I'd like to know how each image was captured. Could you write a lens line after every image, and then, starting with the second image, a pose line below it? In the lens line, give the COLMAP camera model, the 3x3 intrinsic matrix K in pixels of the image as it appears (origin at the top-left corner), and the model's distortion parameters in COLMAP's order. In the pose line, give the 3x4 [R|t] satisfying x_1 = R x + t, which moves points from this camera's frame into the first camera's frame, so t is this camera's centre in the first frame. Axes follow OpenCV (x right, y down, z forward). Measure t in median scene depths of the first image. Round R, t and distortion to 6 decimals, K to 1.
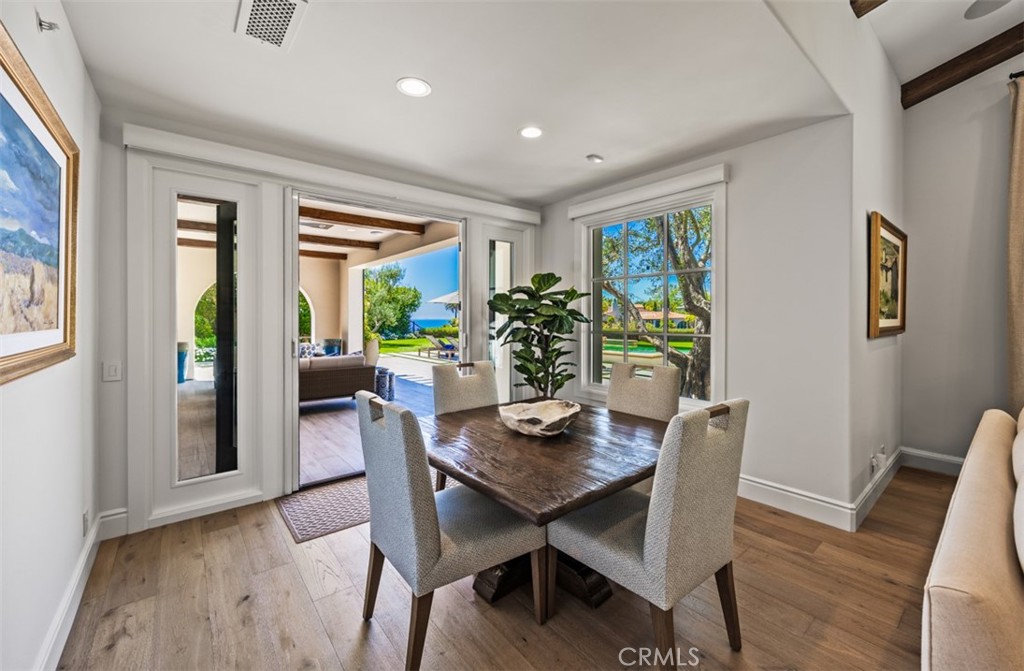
lens RADIAL K [[409.9, 0, 514.5], [0, 409.9, 317.2], [0, 0, 1]] dist [-0.003864, -0.000244]
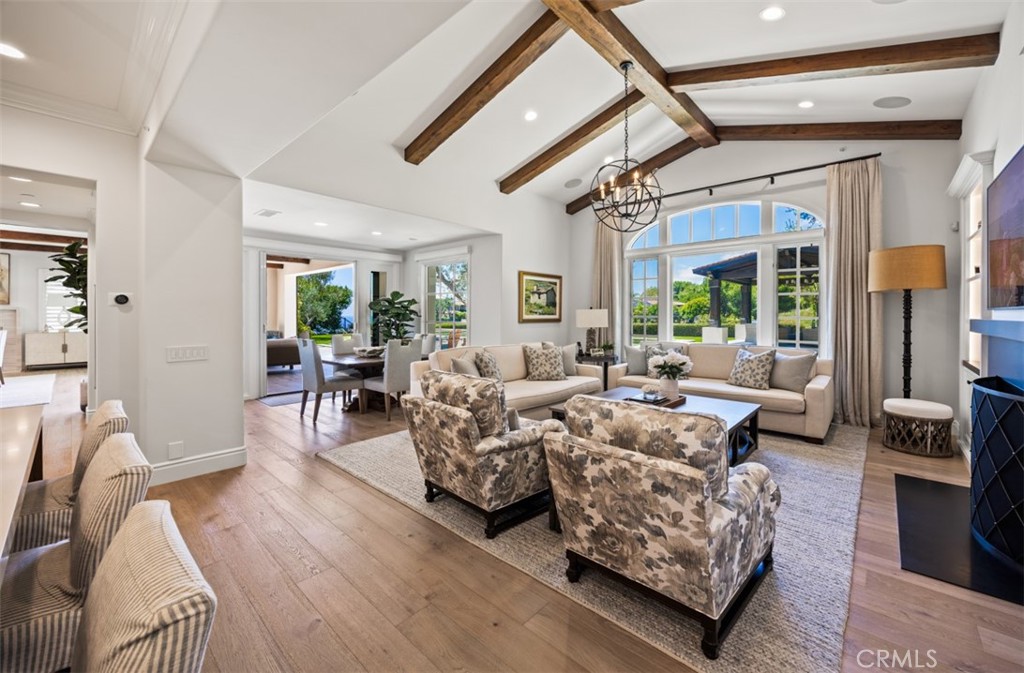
lens RADIAL K [[406.6, 0, 507.6], [0, 406.6, 317.6], [0, 0, 1]] dist [-0.002770, 0.000129]
pose [[0.991693, 0.003320, 0.128582, 0.295199], [-0.004364, 0.999960, 0.007840, 0.000545], [-0.128551, -0.008336, 0.991668, -0.838579]]
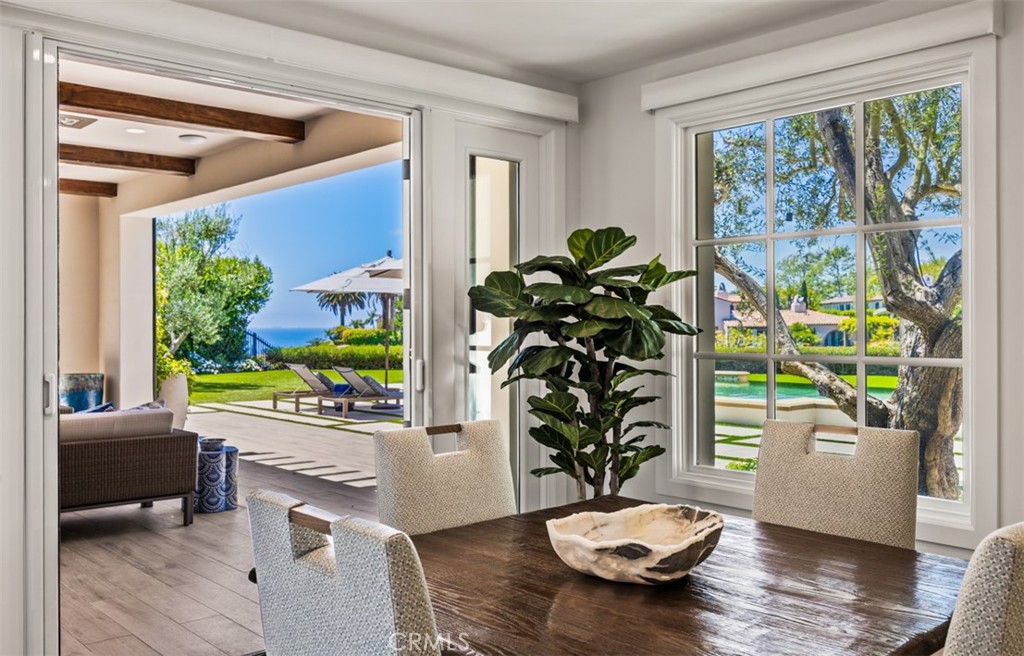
lens RADIAL K [[890.8, 0, 518.6], [0, 890.8, 317.3], [0, 0, 1]] dist [0.004316, -0.004608]
pose [[0.998469, -0.002568, 0.055251, -0.059892], [0.002930, 0.999975, -0.006484, -0.000659], [-0.055233, 0.006636, 0.998451, 0.004380]]
